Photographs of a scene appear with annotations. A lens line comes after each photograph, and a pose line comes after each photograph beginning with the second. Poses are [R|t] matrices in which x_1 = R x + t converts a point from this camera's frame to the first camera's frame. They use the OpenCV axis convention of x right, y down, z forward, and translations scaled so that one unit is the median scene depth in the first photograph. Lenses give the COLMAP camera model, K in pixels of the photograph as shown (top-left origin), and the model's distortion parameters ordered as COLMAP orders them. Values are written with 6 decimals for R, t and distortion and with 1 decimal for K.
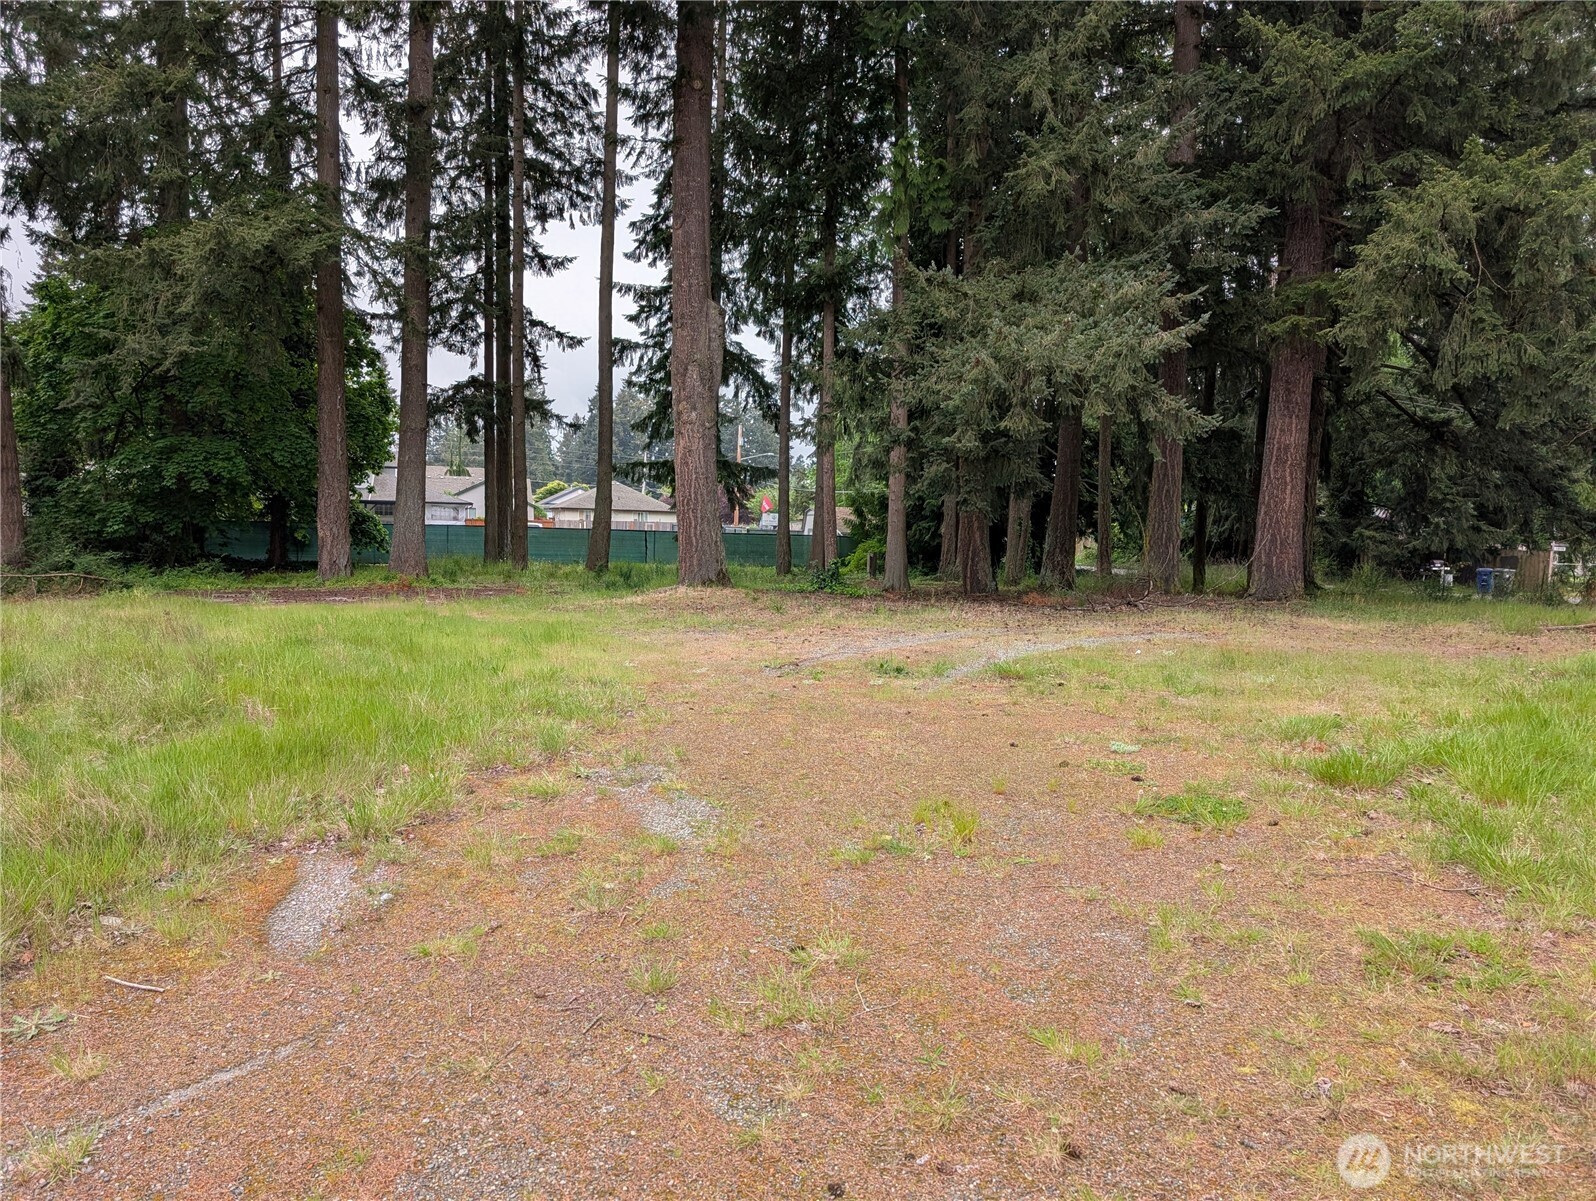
lens RADIAL K [[1128.2, 0, 774.3], [0, 1128.2, 606.3], [0, 0, 1]] dist [0.004824, -0.007443]
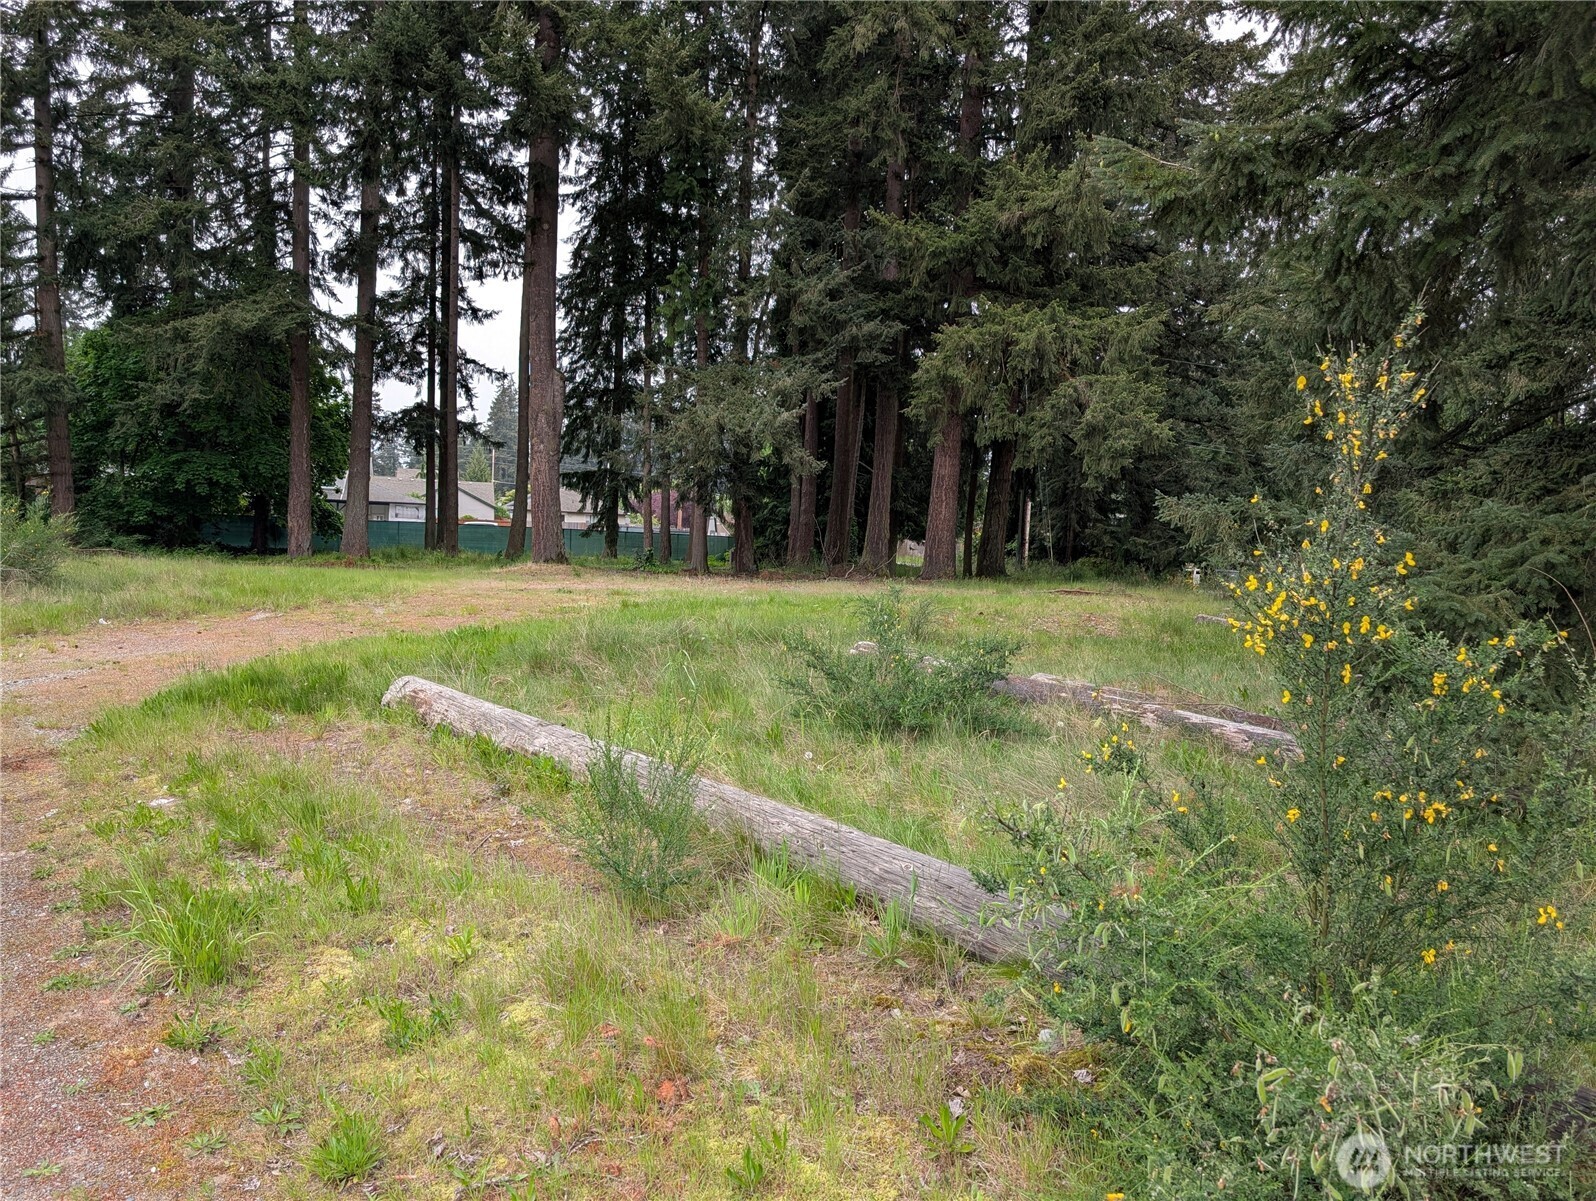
lens RADIAL K [[1128.2, 0, 774.3], [0, 1128.2, 606.3], [0, 0, 1]] dist [0.004824, -0.007443]
pose [[0.999769, 0.016932, 0.013216, 0.153374], [-0.016879, 0.999849, -0.004184, 0.027814], [-0.013284, 0.003960, 0.999904, -0.342261]]
